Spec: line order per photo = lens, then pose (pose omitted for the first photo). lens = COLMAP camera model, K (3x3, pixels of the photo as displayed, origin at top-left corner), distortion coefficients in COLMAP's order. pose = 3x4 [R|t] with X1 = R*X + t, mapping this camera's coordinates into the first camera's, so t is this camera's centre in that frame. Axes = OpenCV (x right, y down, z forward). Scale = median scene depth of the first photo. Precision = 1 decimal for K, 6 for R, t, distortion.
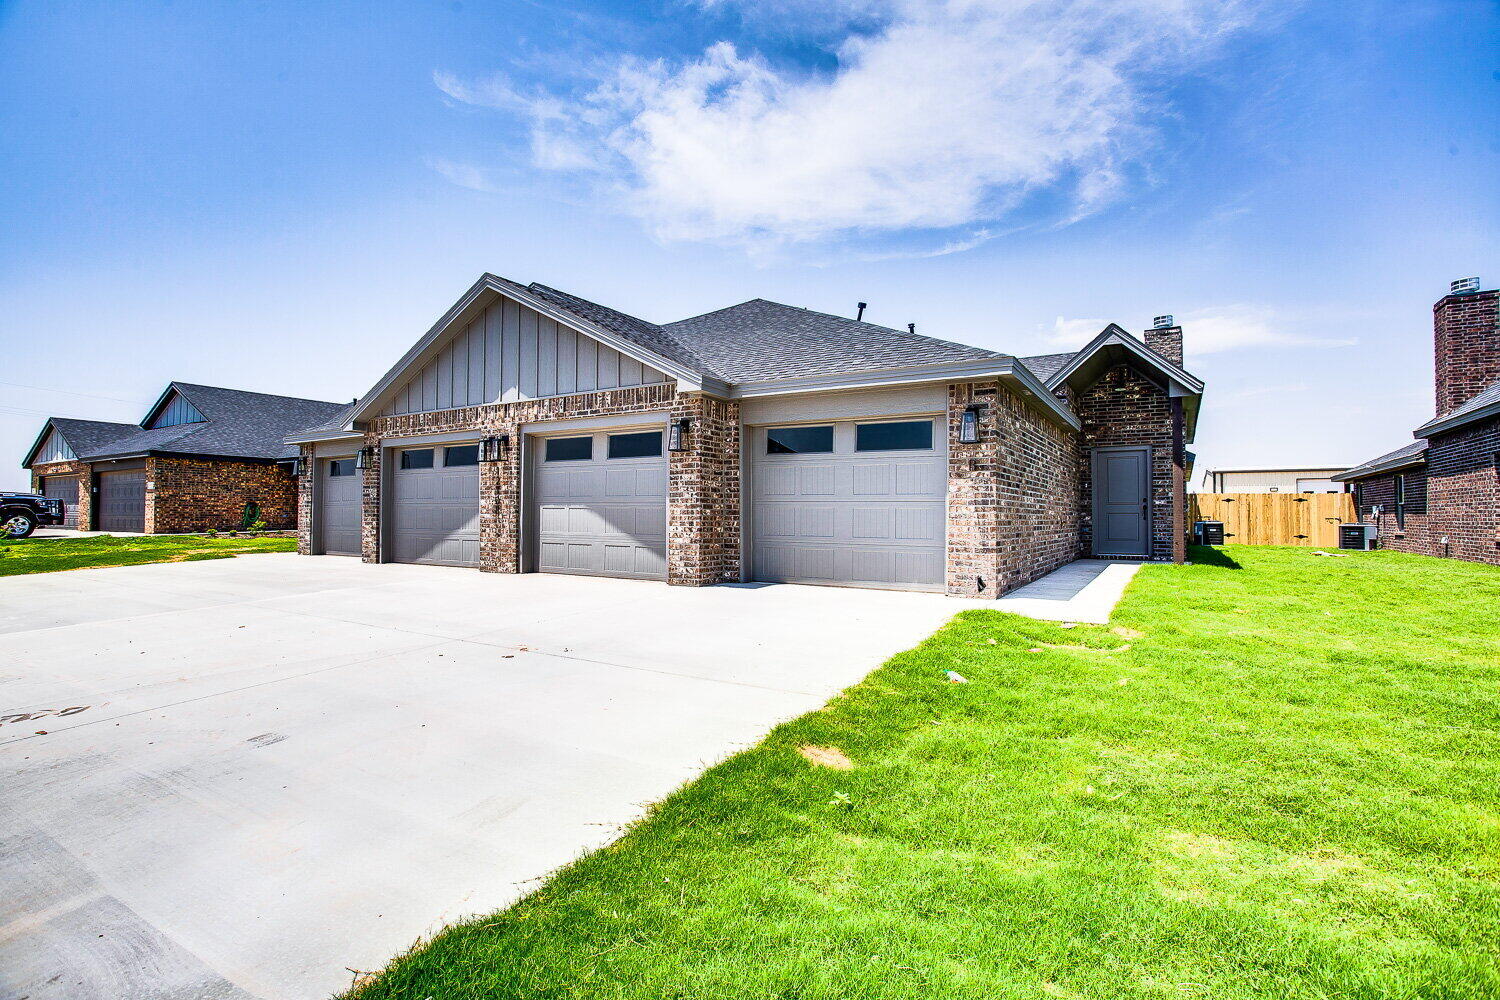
lens RADIAL K [[748.5, 0, 746.3], [0, 748.5, 500.7], [0, 0, 1]] dist [-0.073618, 0.035921]
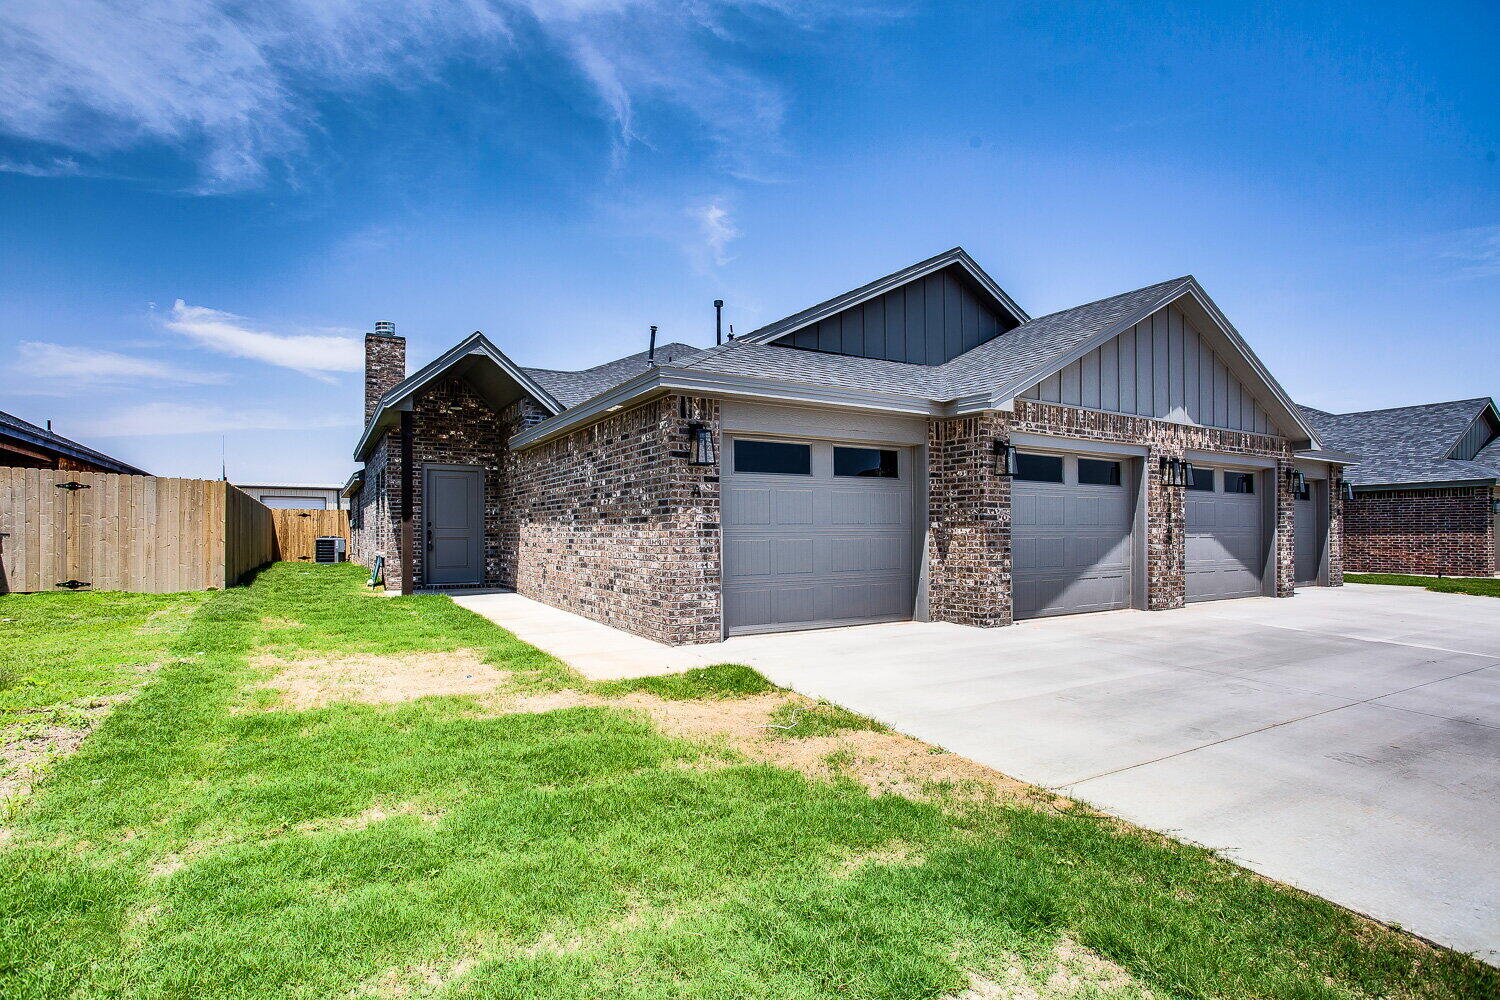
lens RADIAL K [[728.6, 0, 752.2], [0, 728.6, 530.9], [0, 0, 1]] dist [-0.066518, 0.032742]
pose [[0.464785, -0.006465, 0.885400, -1.332059], [-0.017806, 0.999703, 0.016647, -0.003833], [-0.885245, -0.023503, 0.464532, 1.039764]]
